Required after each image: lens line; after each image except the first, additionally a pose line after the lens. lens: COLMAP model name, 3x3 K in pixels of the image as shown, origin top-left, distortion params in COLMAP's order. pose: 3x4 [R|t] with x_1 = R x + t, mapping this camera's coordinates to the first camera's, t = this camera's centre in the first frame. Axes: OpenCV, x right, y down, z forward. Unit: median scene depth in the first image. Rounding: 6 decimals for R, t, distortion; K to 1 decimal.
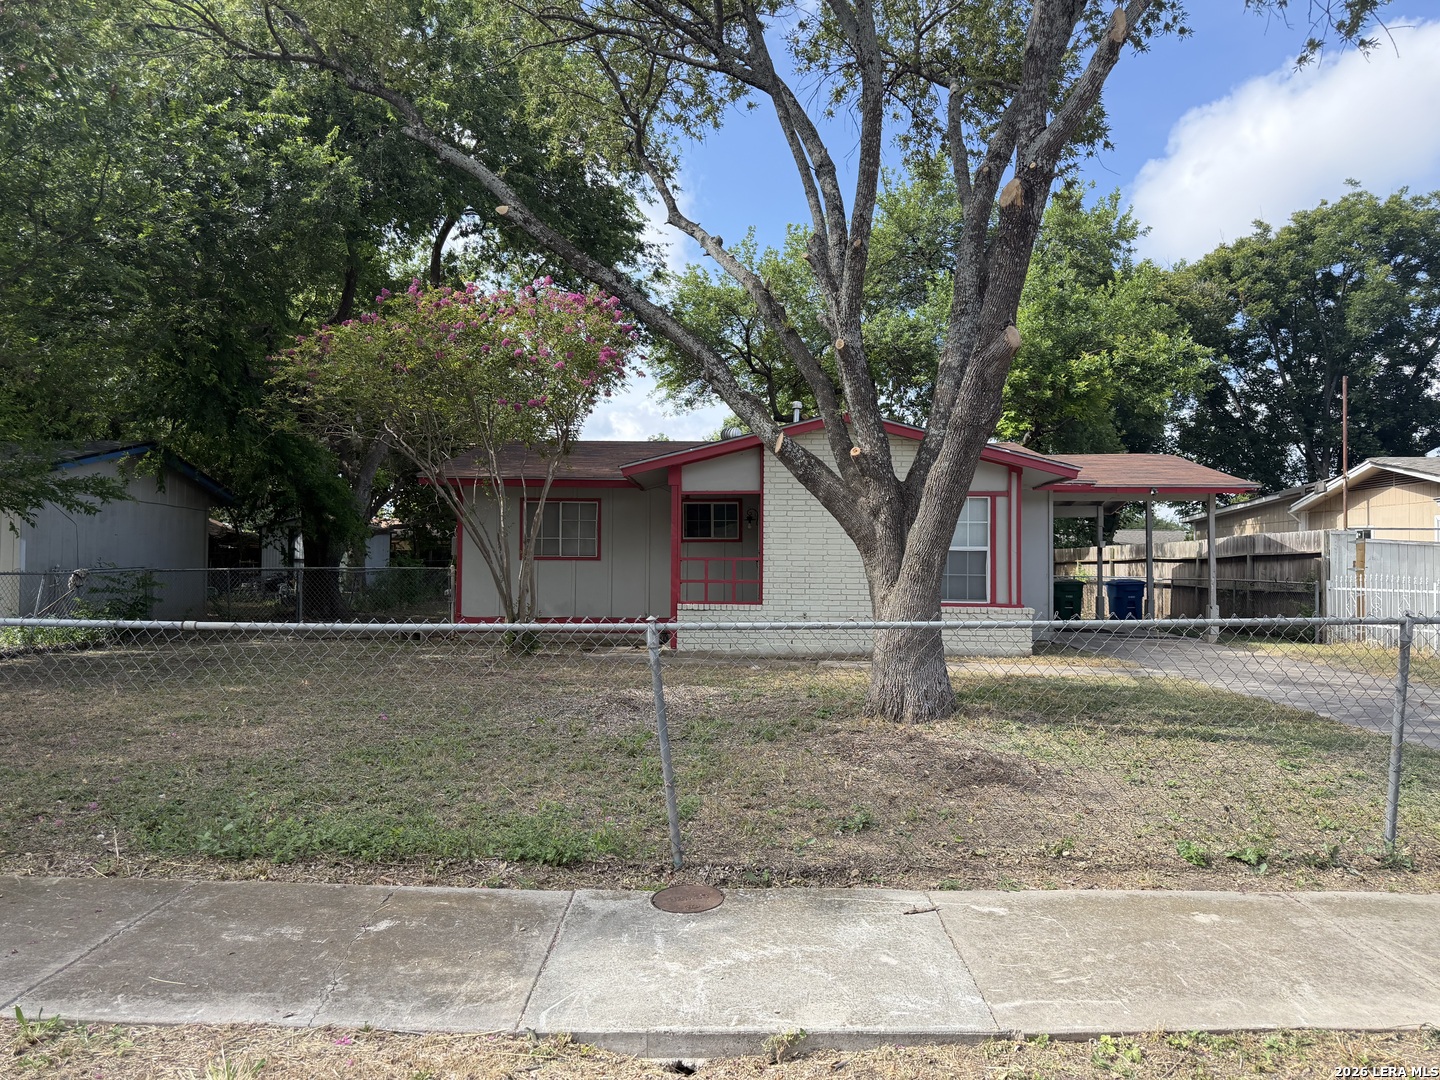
lens RADIAL K [[1089.3, 0, 719.2], [0, 1089.3, 539.4], [0, 0, 1]] dist [-0.005215, -0.007410]
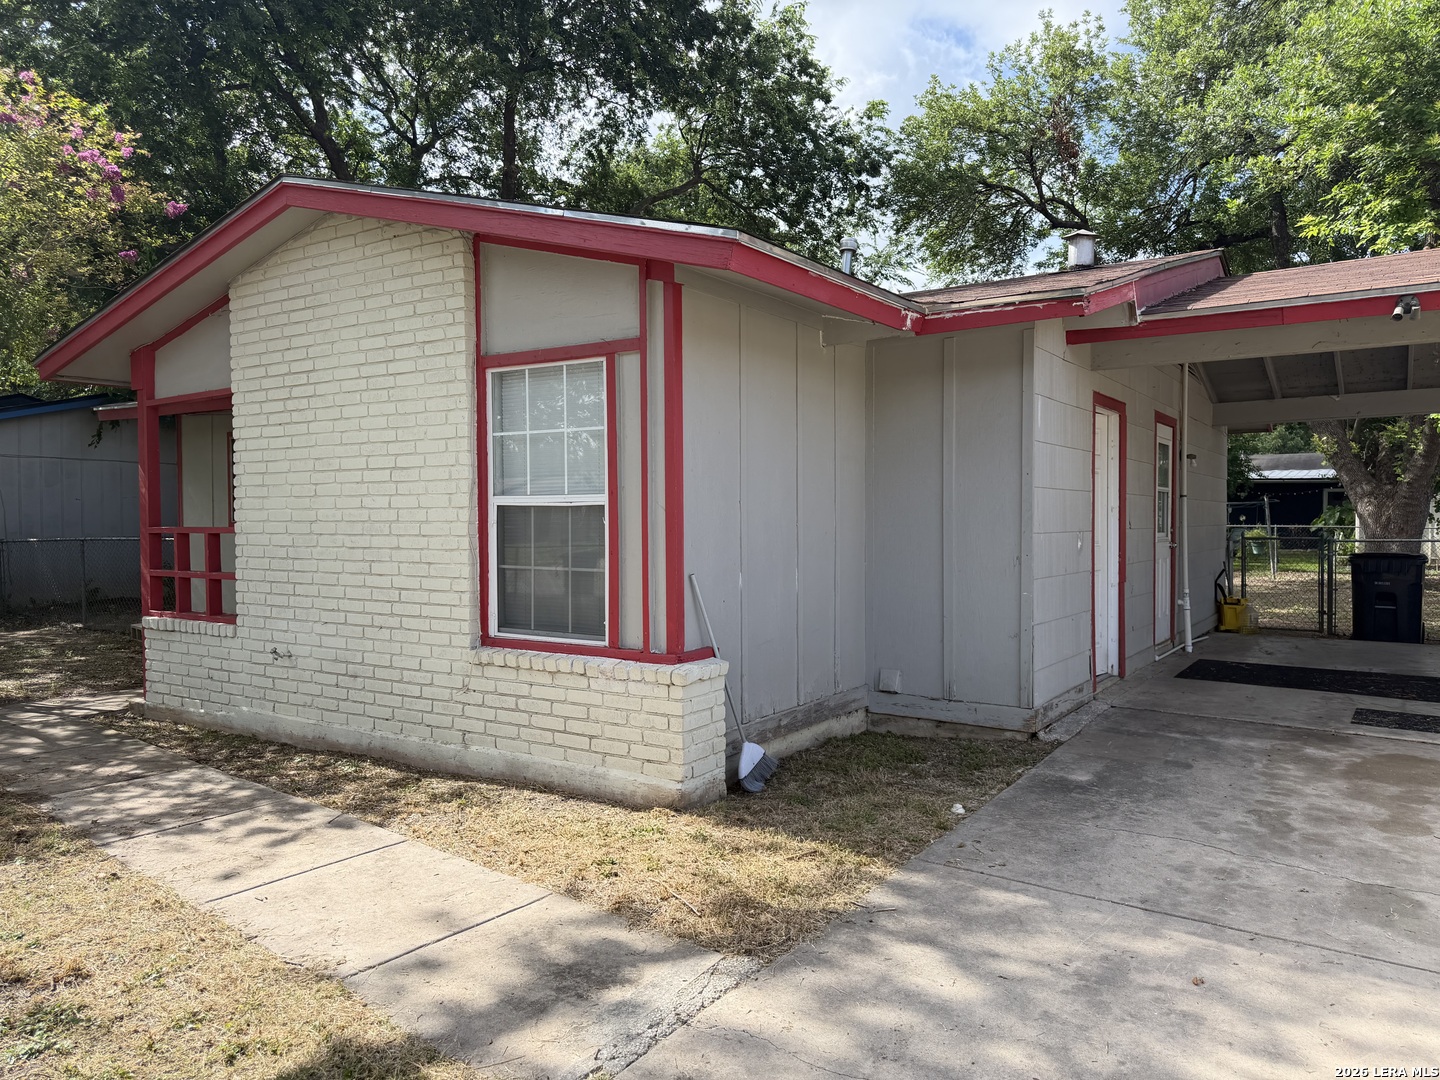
lens RADIAL K [[1059.2, 0, 721.0], [0, 1059.2, 537.1], [0, 0, 1]] dist [0.041546, -0.040629]
pose [[0.844162, -0.000246, -0.536089, 0.385318], [0.026320, 0.998813, 0.040987, 0.006345], [0.535442, -0.048709, 0.843166, 0.585302]]
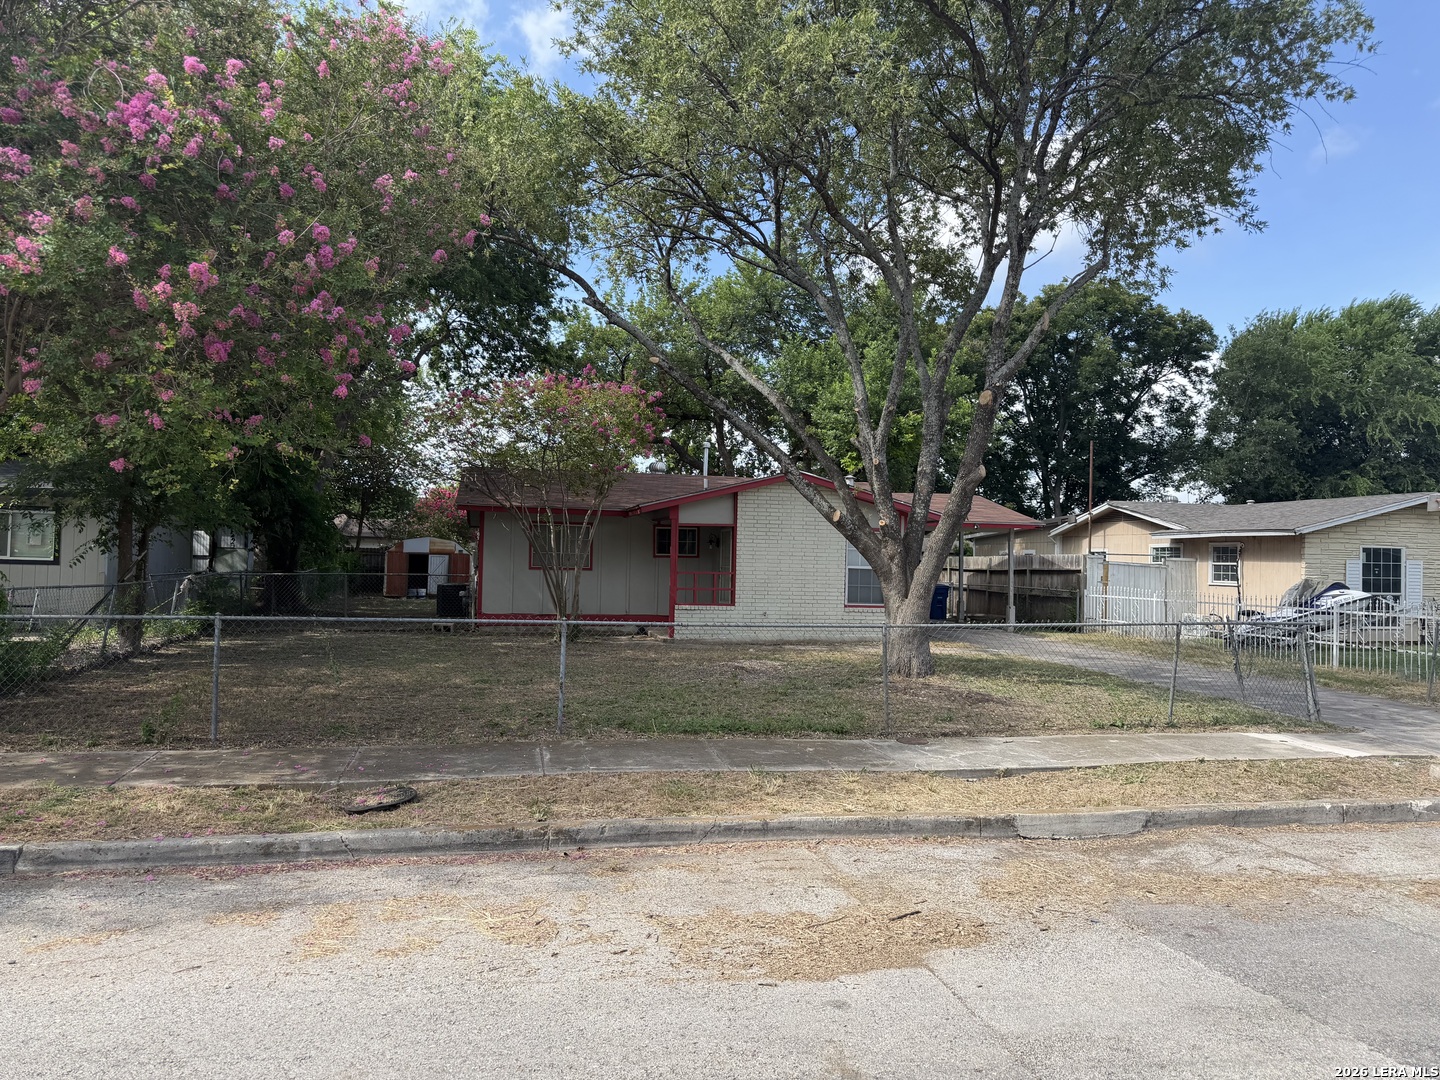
lens RADIAL K [[1089.3, 0, 719.2], [0, 1089.3, 539.4], [0, 0, 1]] dist [-0.005215, -0.007410]
pose [[0.973312, 0.018203, 0.228764, -0.245444], [-0.020285, 0.999771, 0.006753, -0.028568], [-0.228589, -0.011213, 0.973458, -0.297870]]
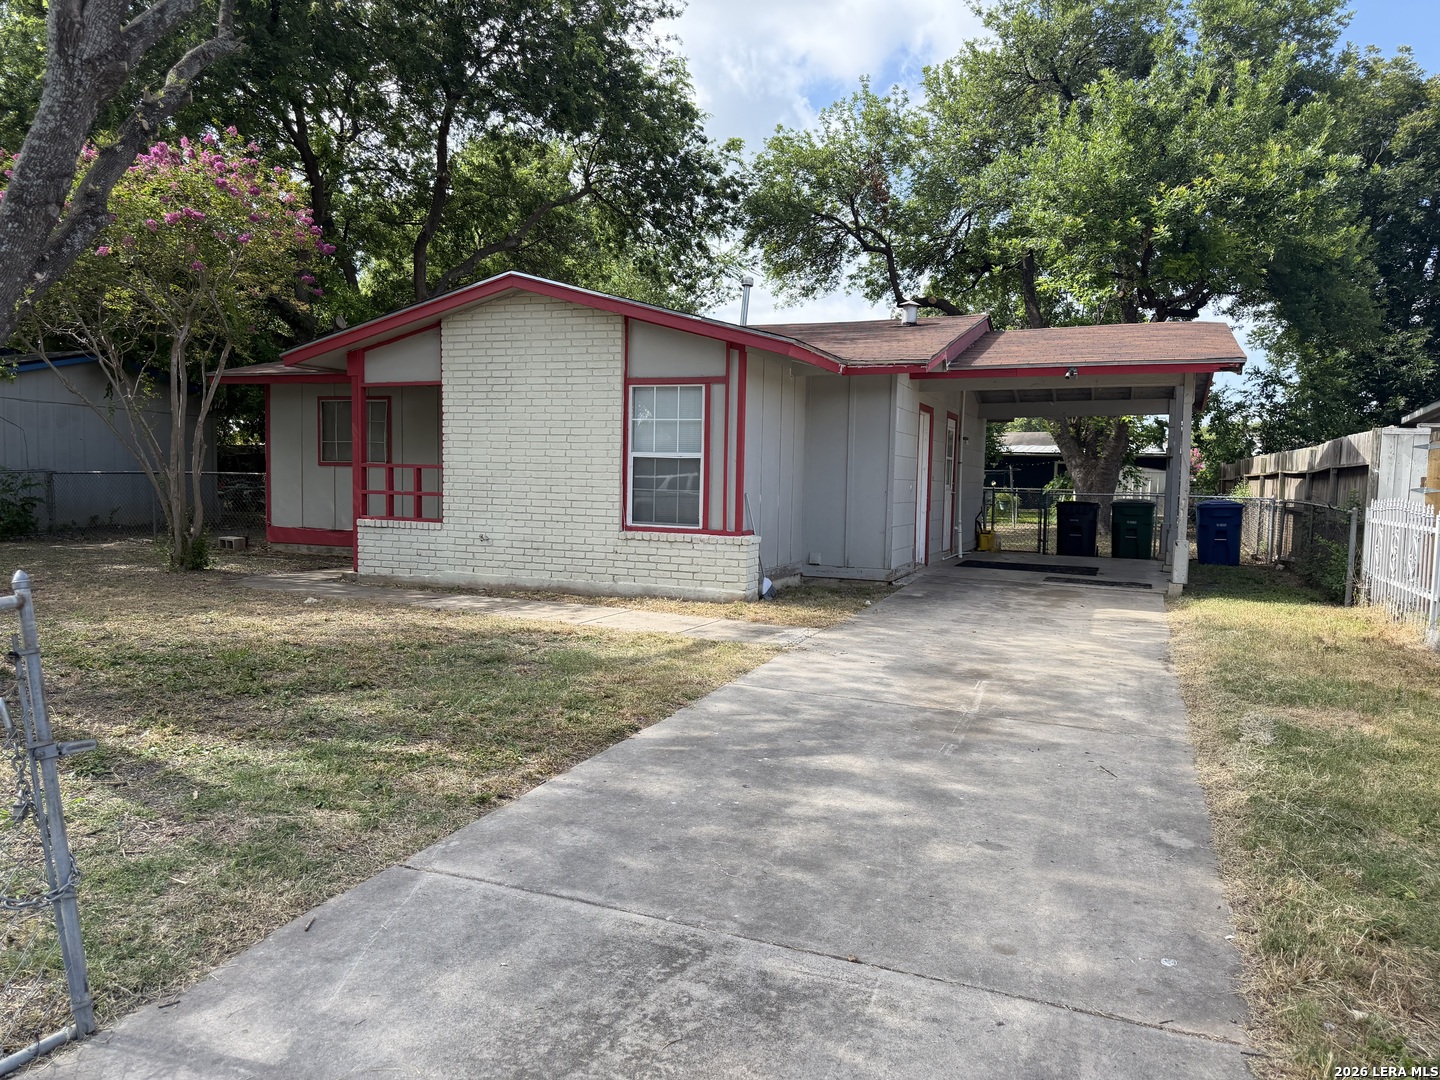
lens RADIAL K [[1099.3, 0, 719.4], [0, 1099.3, 543.2], [0, 0, 1]] dist [0.081856, -0.002758]
pose [[0.937887, 0.033220, -0.345347, 0.423150], [-0.004323, 0.996447, 0.084113, 0.004192], [0.346914, -0.077396, 0.934698, 0.244609]]
